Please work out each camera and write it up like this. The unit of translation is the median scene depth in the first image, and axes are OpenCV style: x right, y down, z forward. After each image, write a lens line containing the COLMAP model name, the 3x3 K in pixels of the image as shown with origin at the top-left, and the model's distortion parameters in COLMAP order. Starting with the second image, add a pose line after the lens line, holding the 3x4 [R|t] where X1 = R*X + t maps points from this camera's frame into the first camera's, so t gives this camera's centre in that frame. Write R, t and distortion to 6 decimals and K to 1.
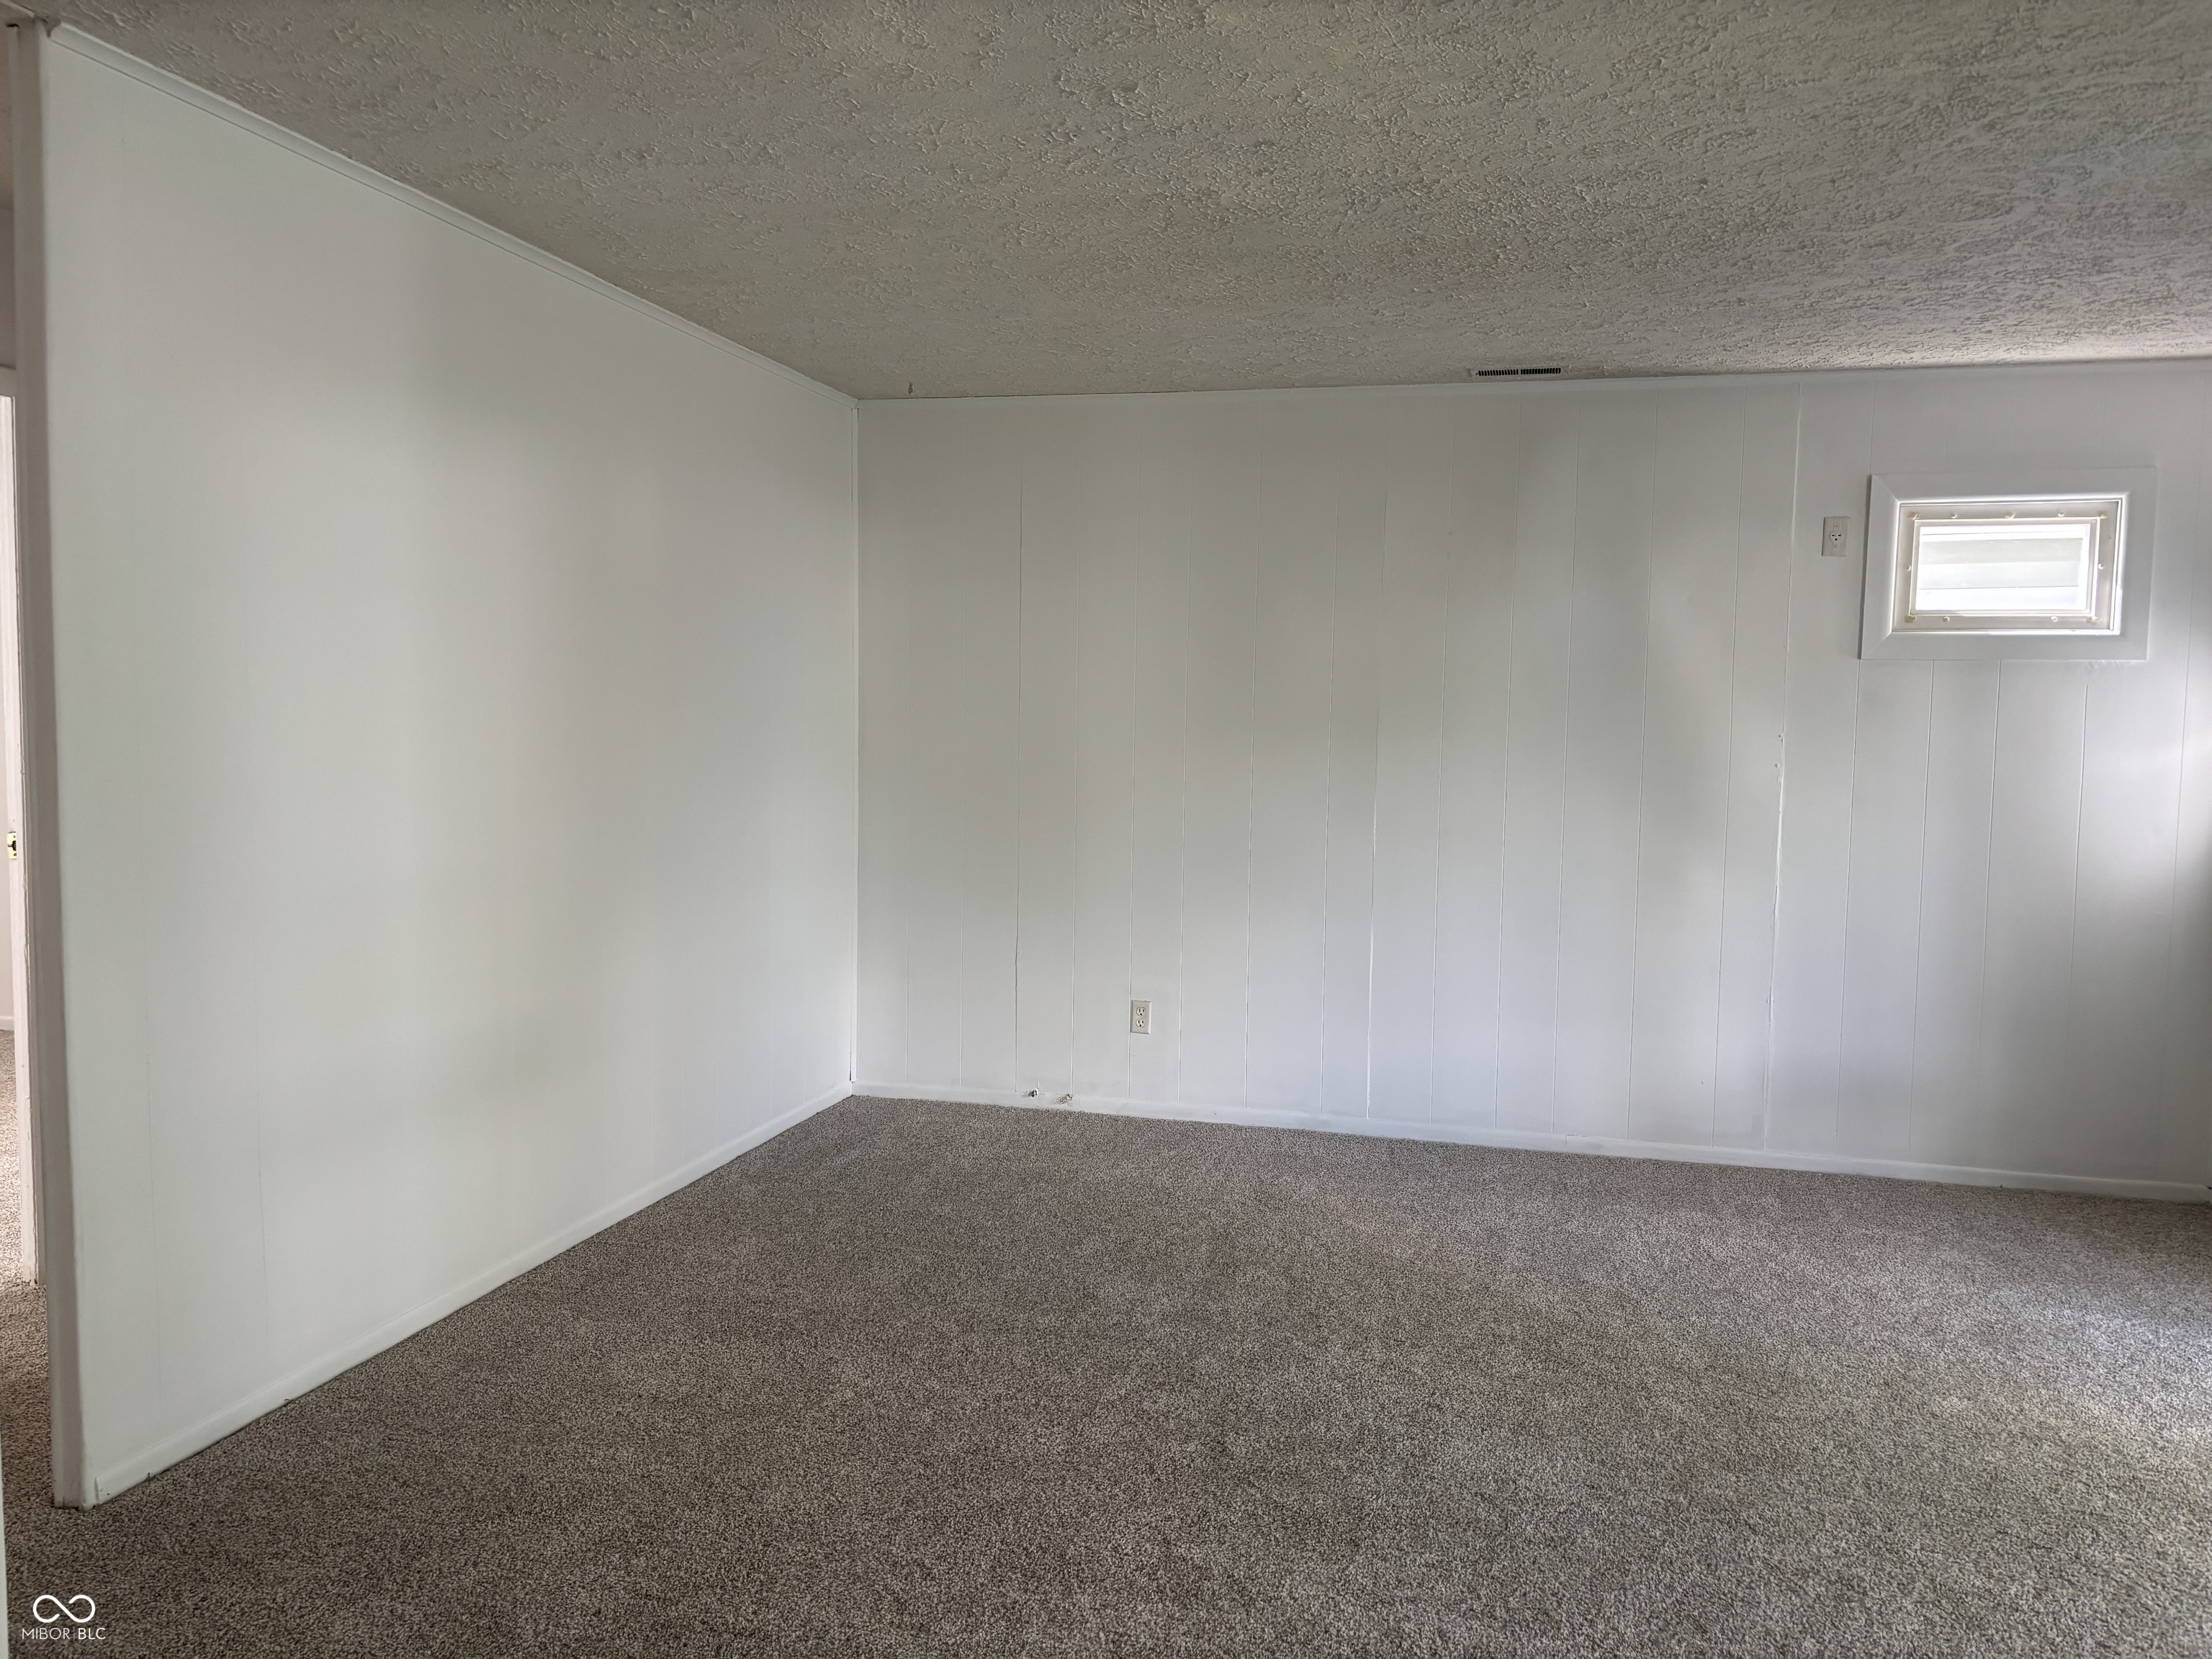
lens RADIAL K [[1652.8, 0, 1113.8], [0, 1652.8, 840.6], [0, 0, 1]] dist [0.034337, -0.041874]
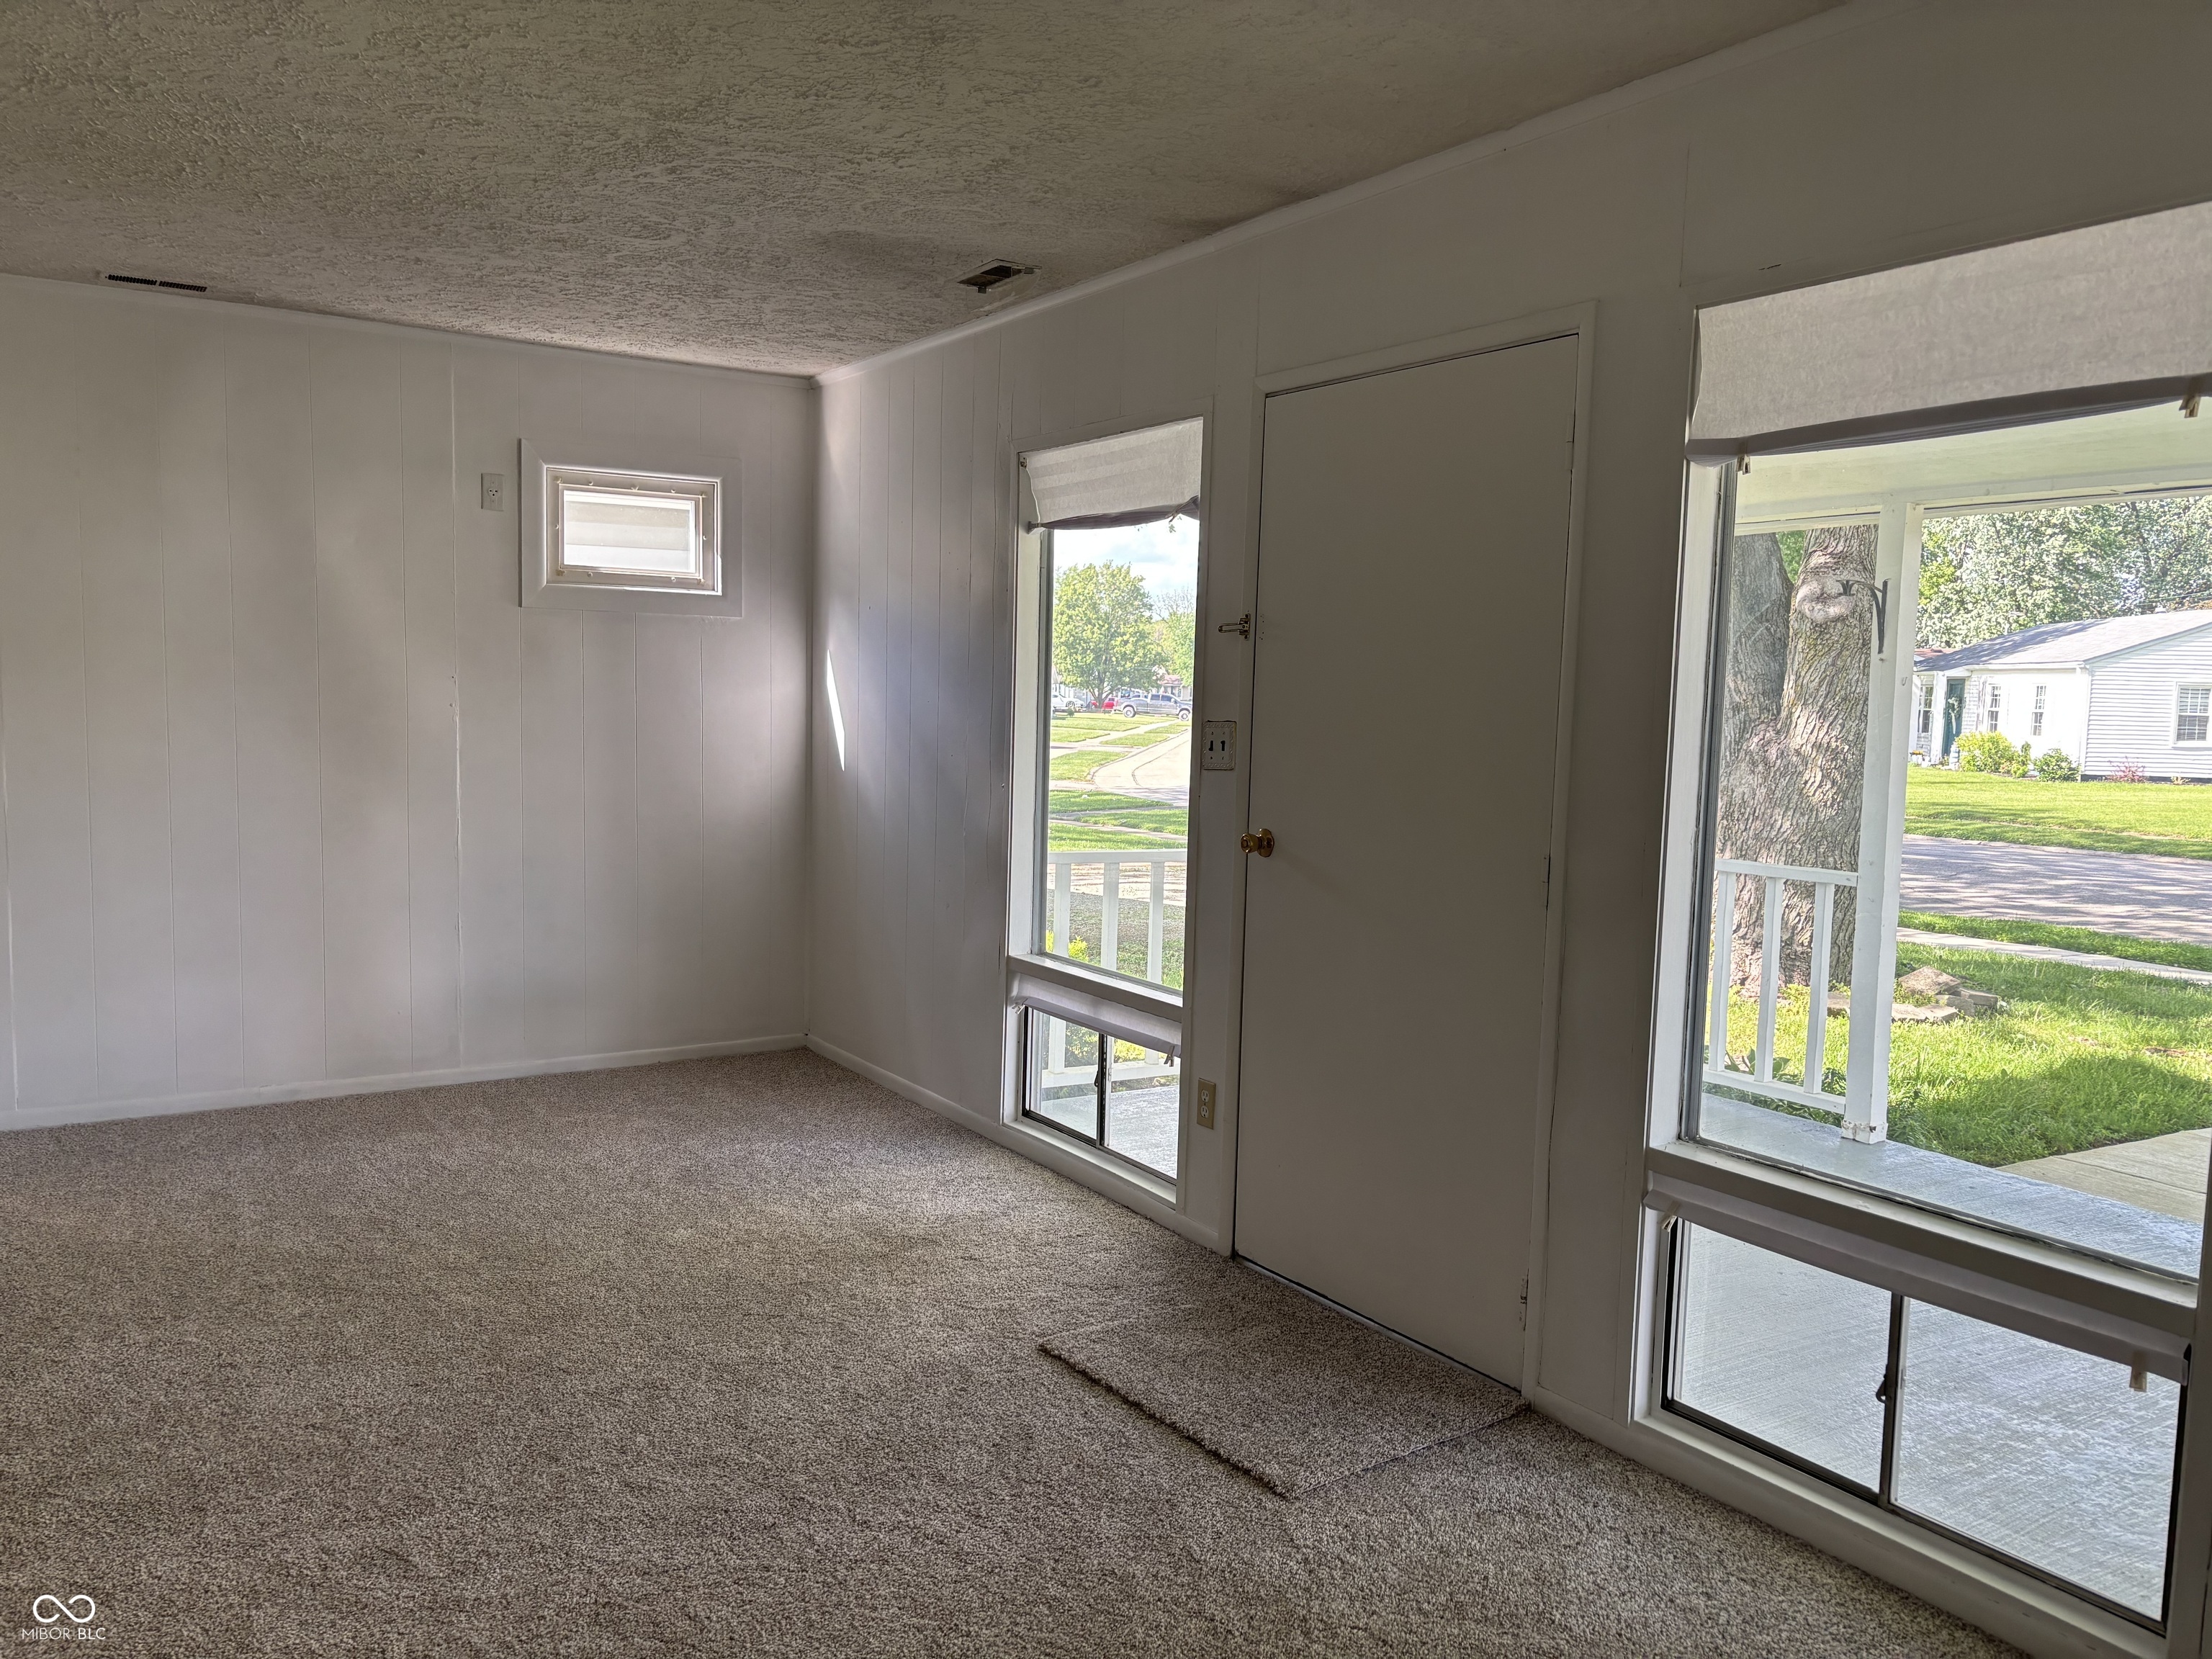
lens RADIAL K [[1652.8, 0, 1121.2], [0, 1652.8, 829.2], [0, 0, 1]] dist [0.034337, -0.041874]
pose [[0.670308, -0.062235, 0.739469, -0.134200], [0.040592, 0.998060, 0.047202, 0.001892], [-0.740972, -0.001623, 0.671534, -0.036793]]
